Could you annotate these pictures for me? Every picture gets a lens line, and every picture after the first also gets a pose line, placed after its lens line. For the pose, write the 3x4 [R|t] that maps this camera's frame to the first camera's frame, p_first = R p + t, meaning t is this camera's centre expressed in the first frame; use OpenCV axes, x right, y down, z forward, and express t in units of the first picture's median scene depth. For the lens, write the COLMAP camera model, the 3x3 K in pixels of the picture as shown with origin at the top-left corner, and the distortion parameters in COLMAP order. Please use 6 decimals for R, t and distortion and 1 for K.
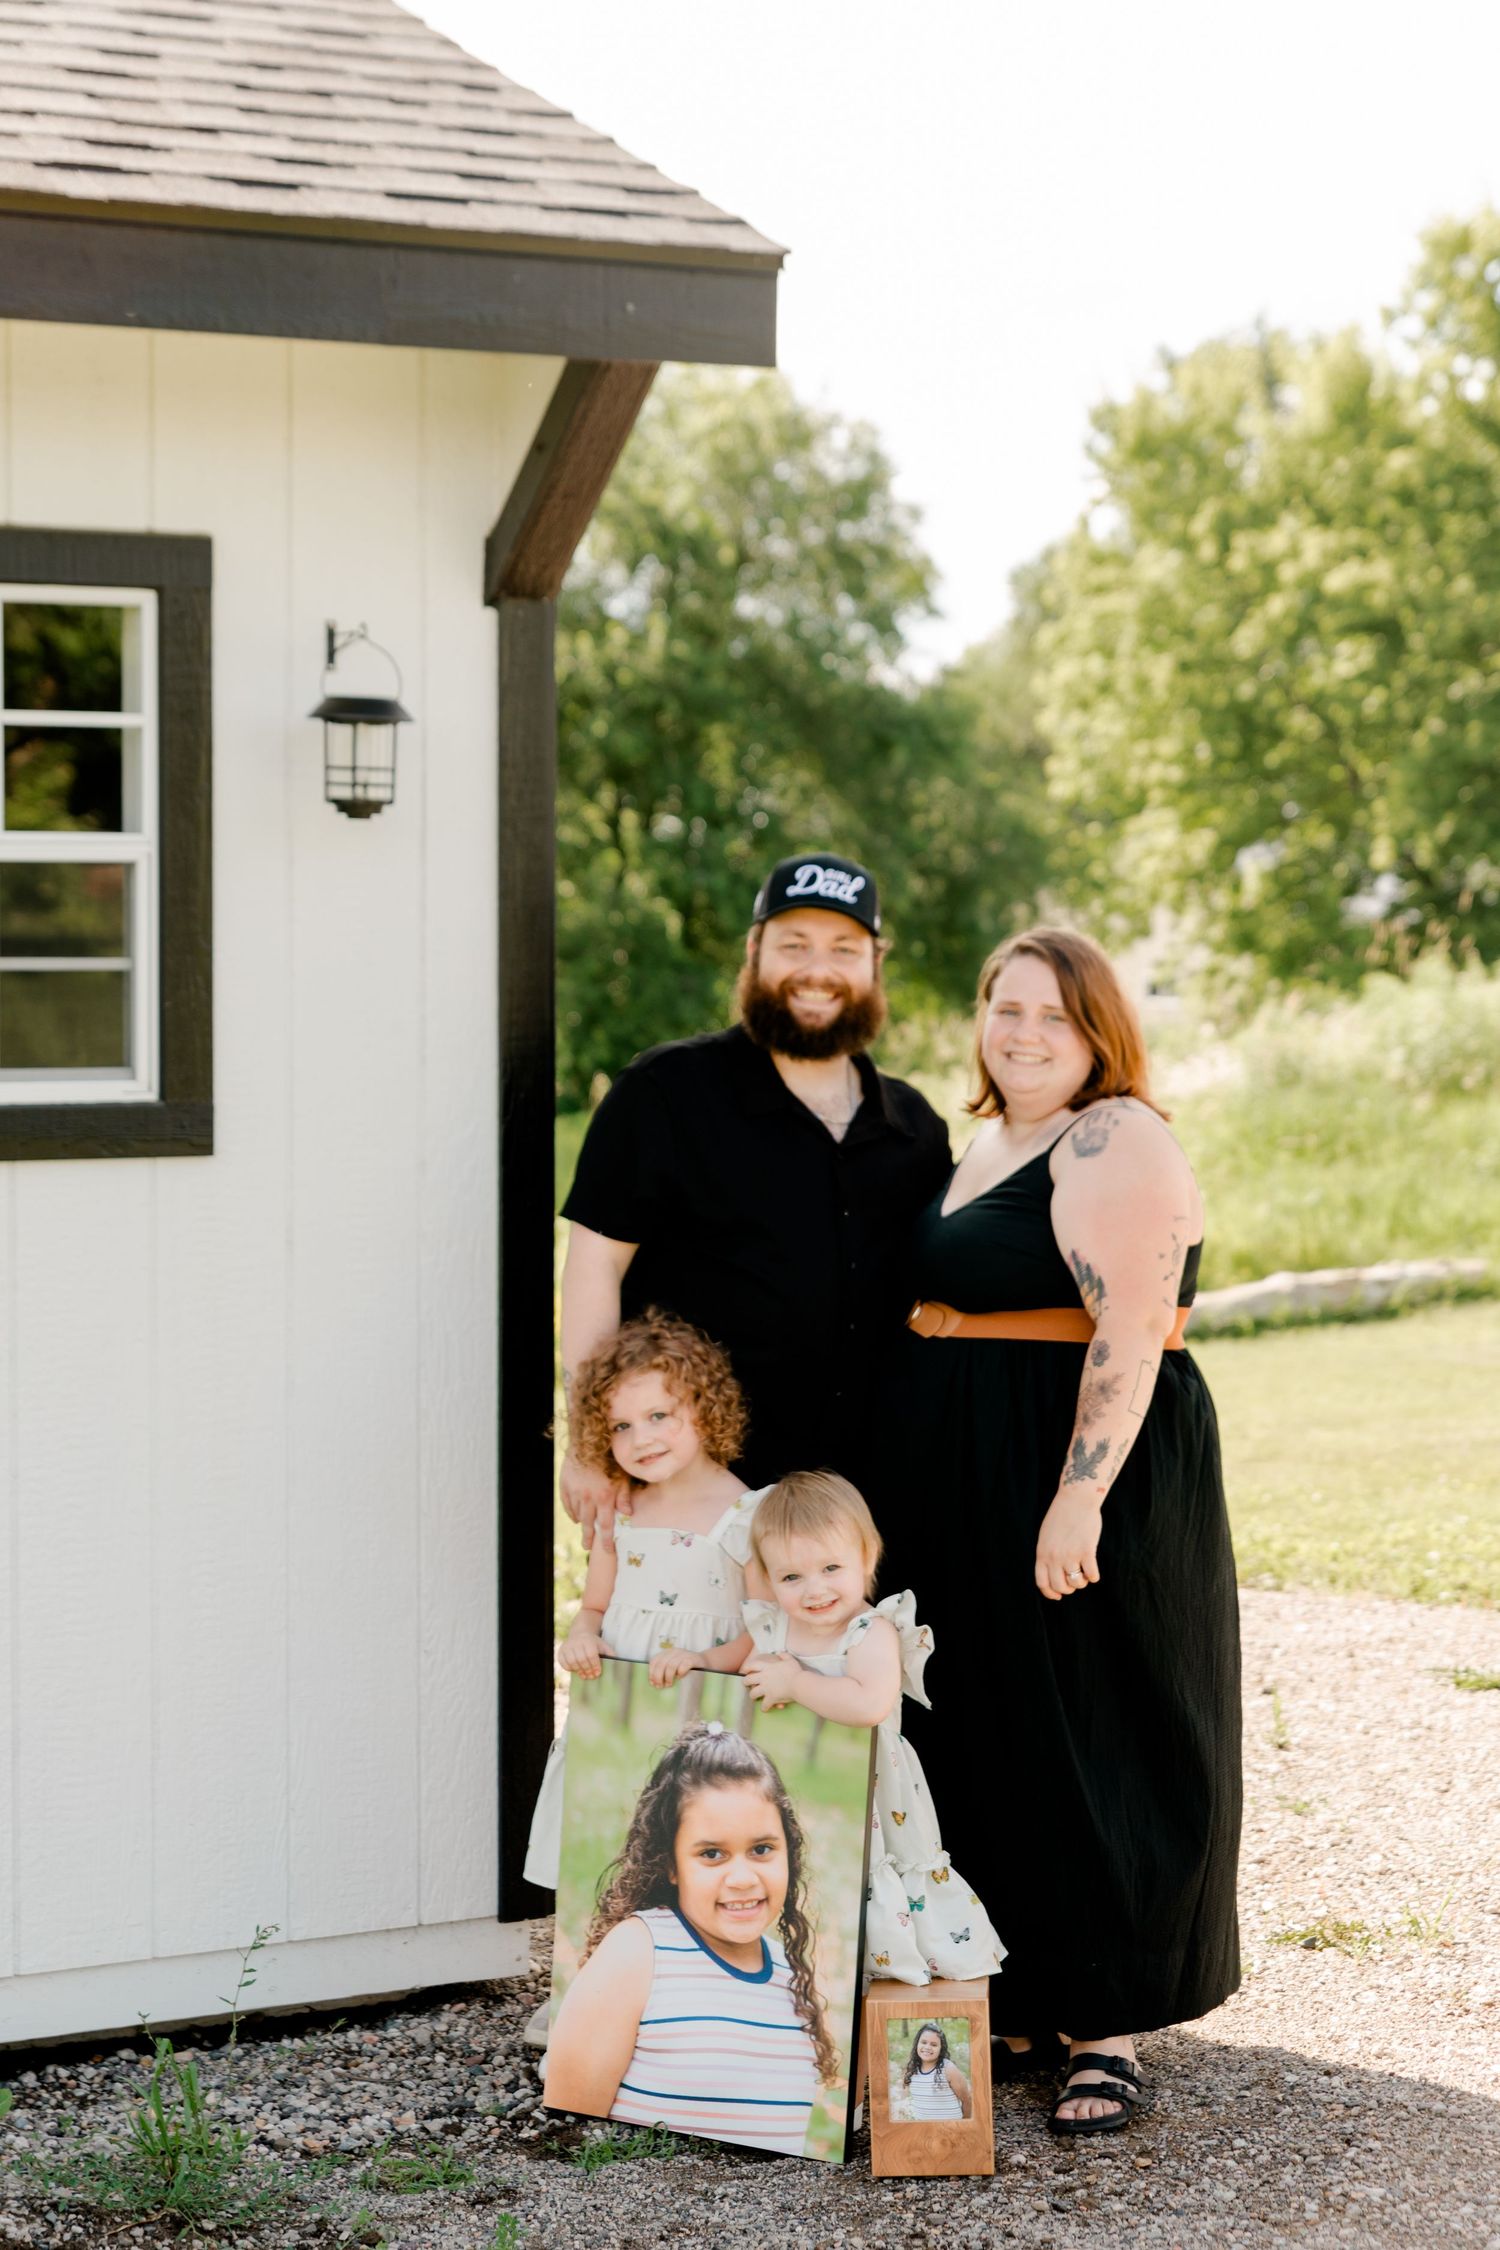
lens RADIAL K [[4223.0, 0, 672.3], [0, 4223.0, 1123.2], [0, 0, 1]] dist [0.025915, -0.218341]
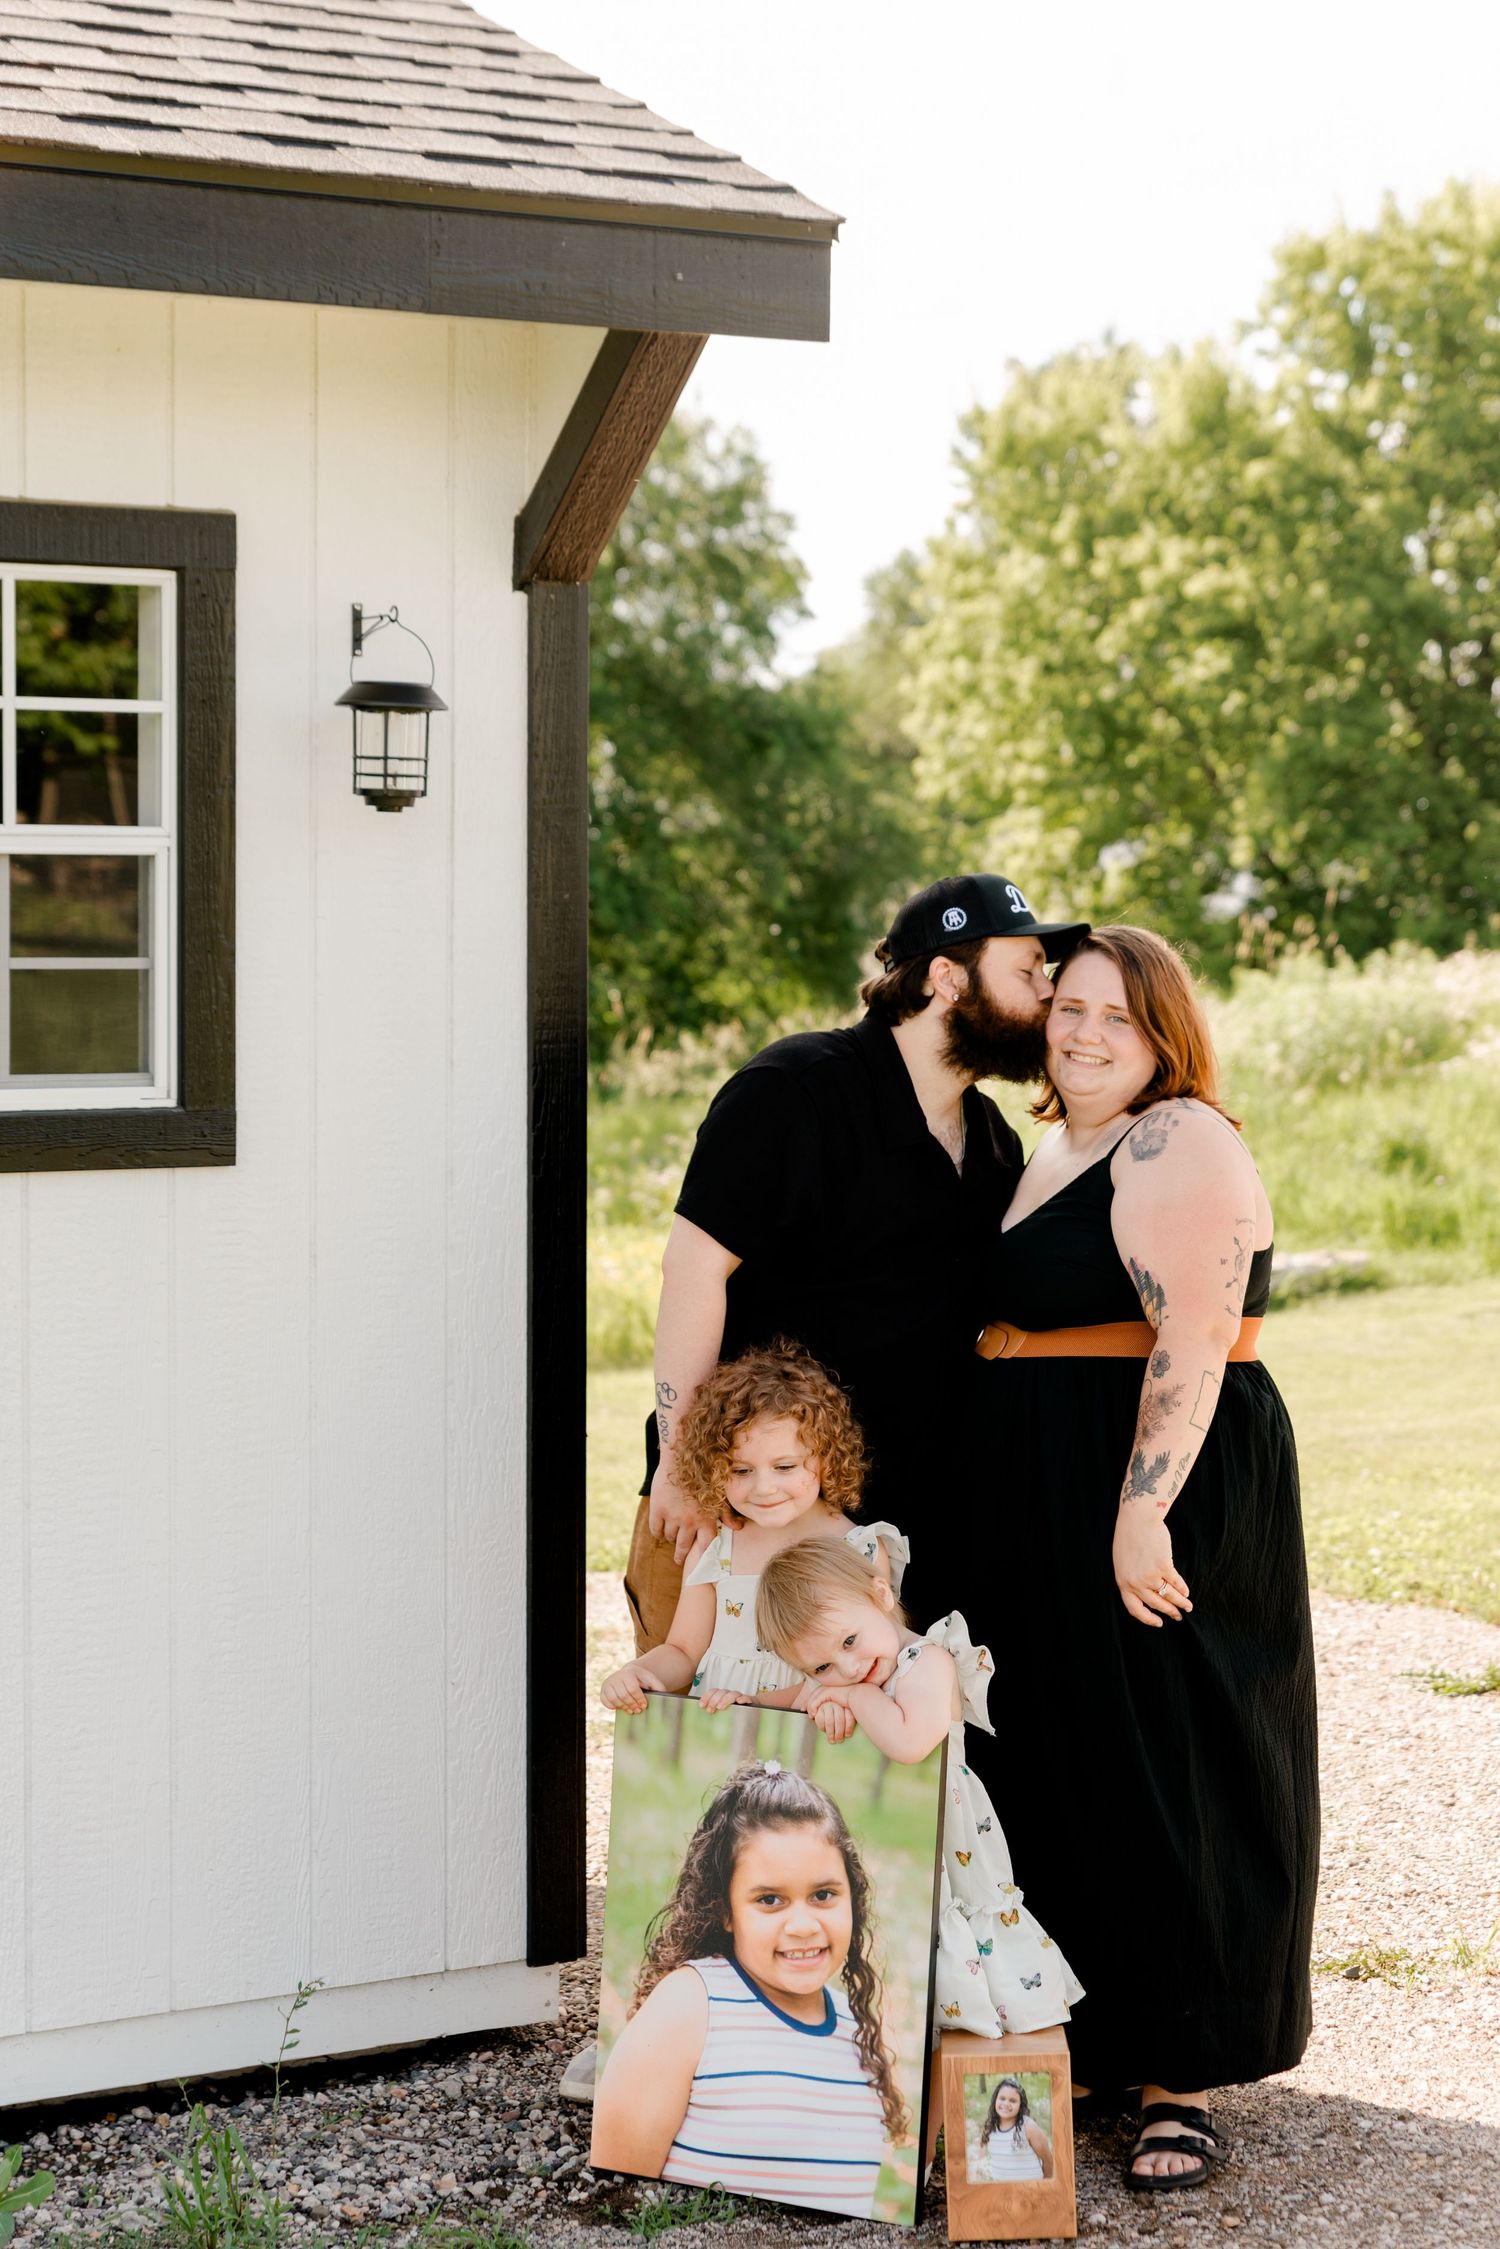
lens RADIAL K [[4120.5, 0, 712.0], [0, 4120.5, 1084.6], [0, 0, 1]] dist [-0.034460, 0.198747]
pose [[0.998996, -0.001506, 0.044765, -0.041613], [0.001834, 0.999972, -0.007275, -0.003516], [-0.044753, 0.007350, 0.998971, 0.068434]]
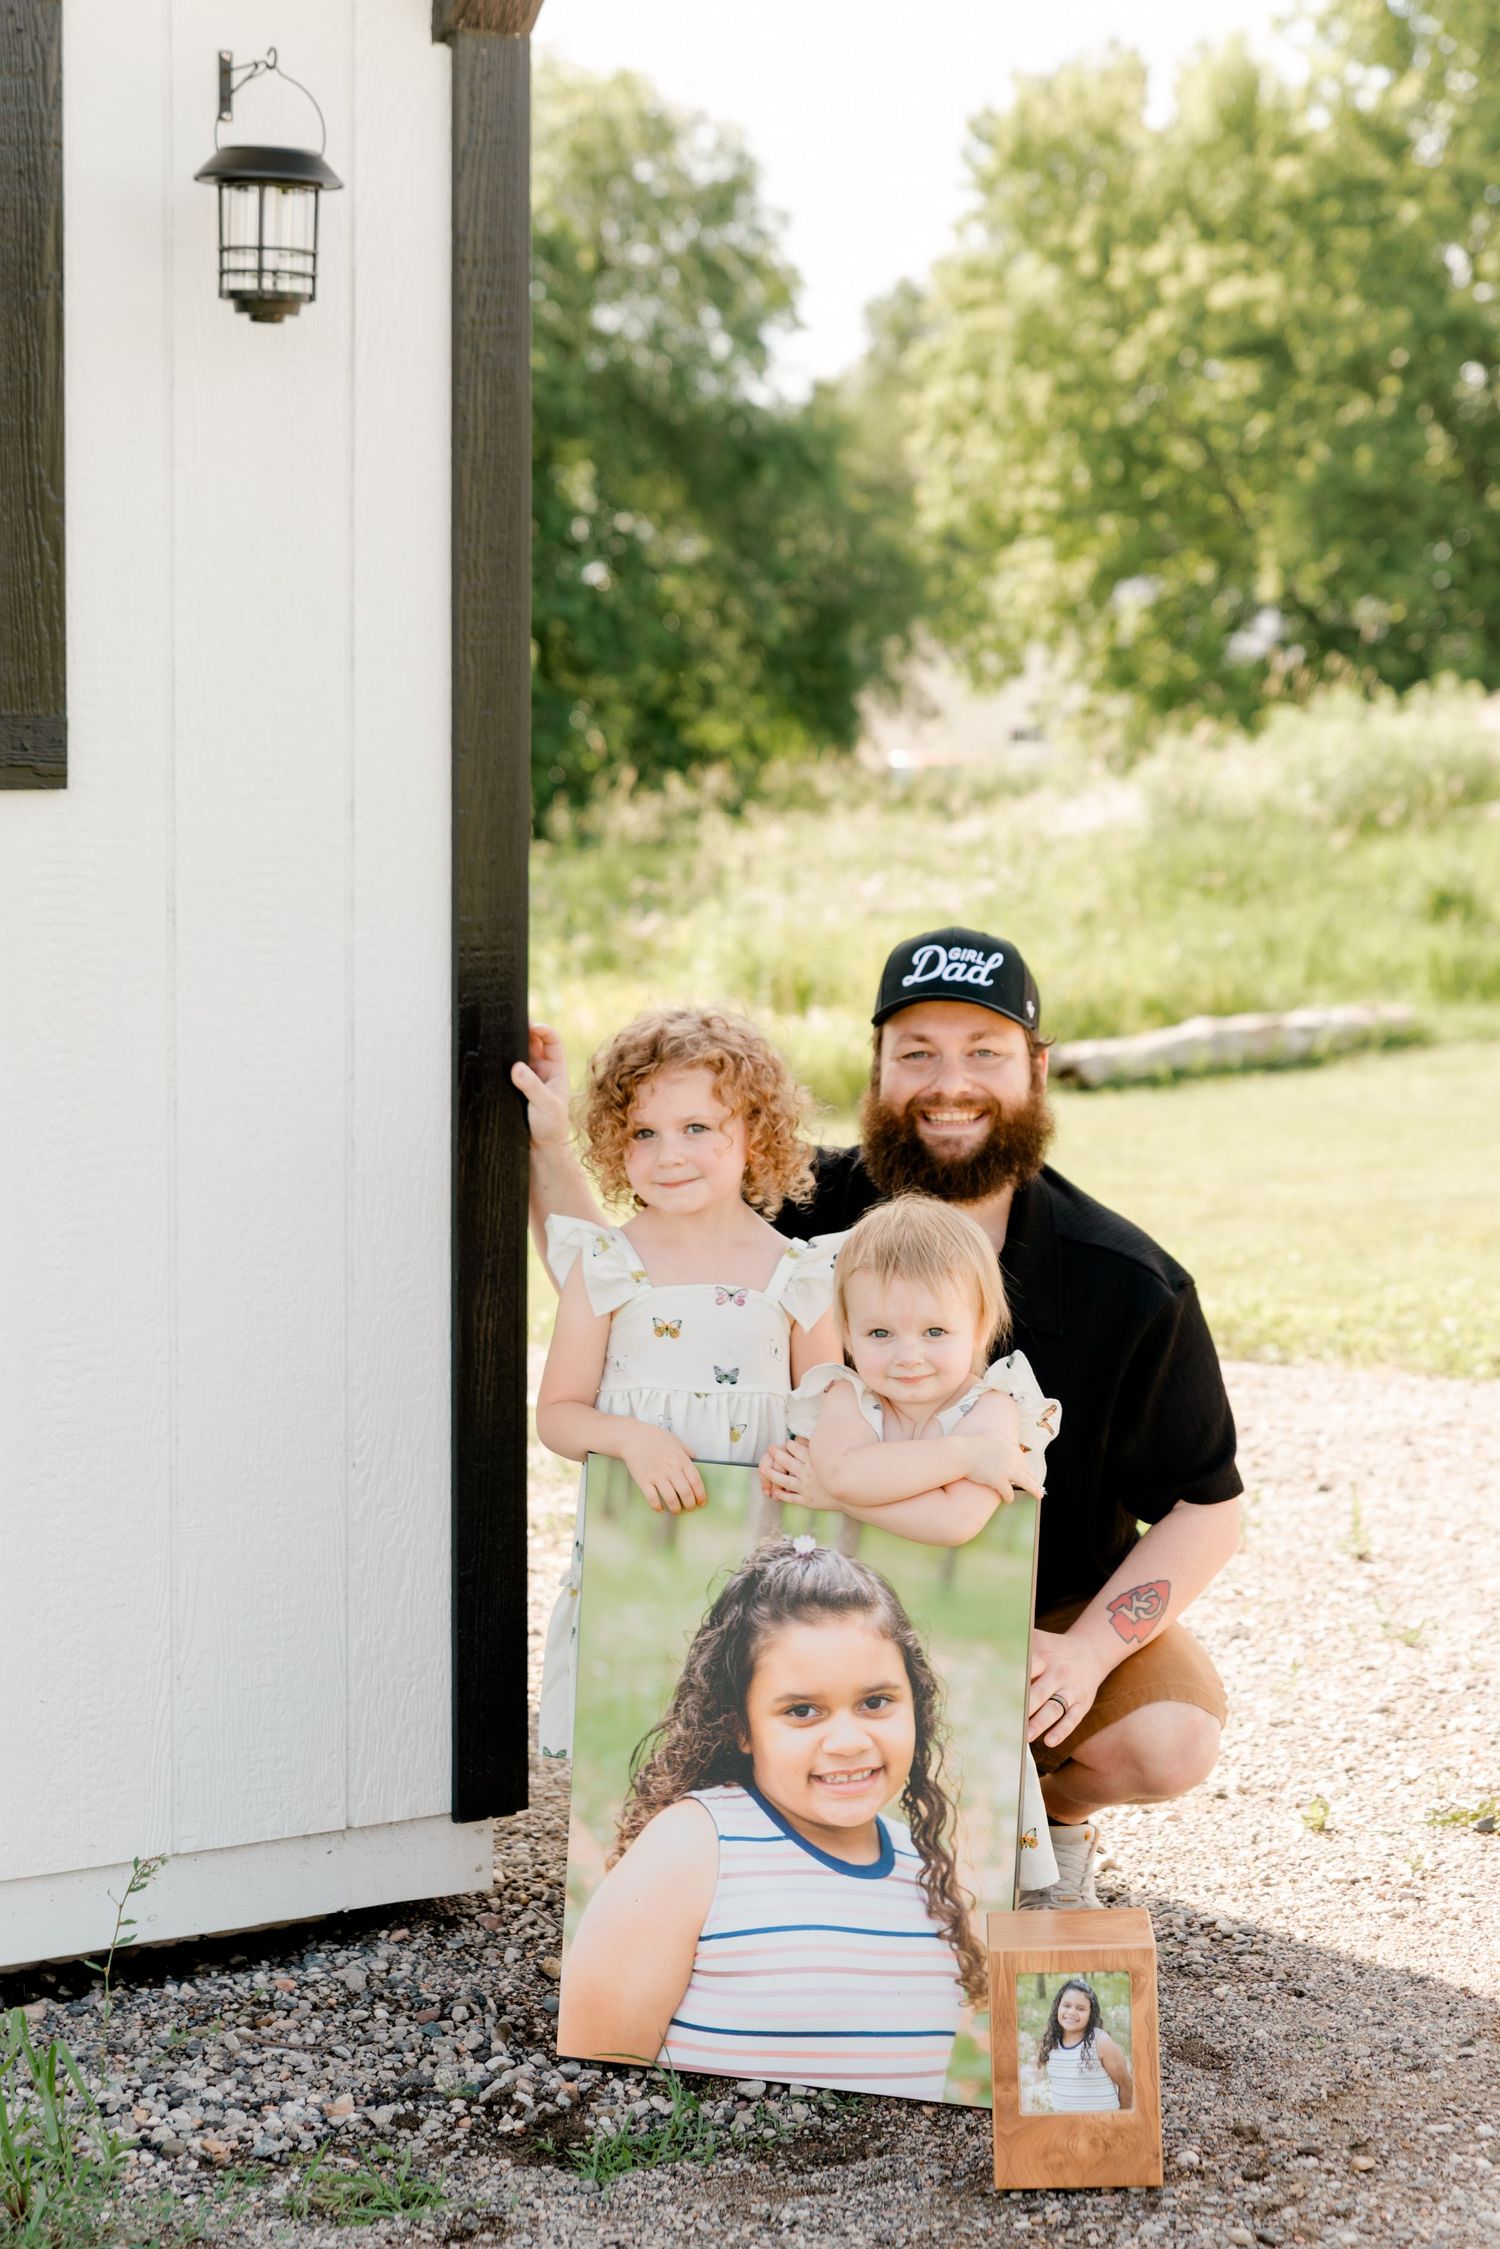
lens RADIAL K [[4315.0, 0, 752.8], [0, 4315.0, 1093.9], [0, 0, 1]] dist [-0.015556, 0.081131]
pose [[0.998366, -0.000976, 0.057129, -0.032179], [-0.001842, 0.998784, 0.049262, 0.022486], [-0.057108, -0.049287, 0.997151, 0.244157]]
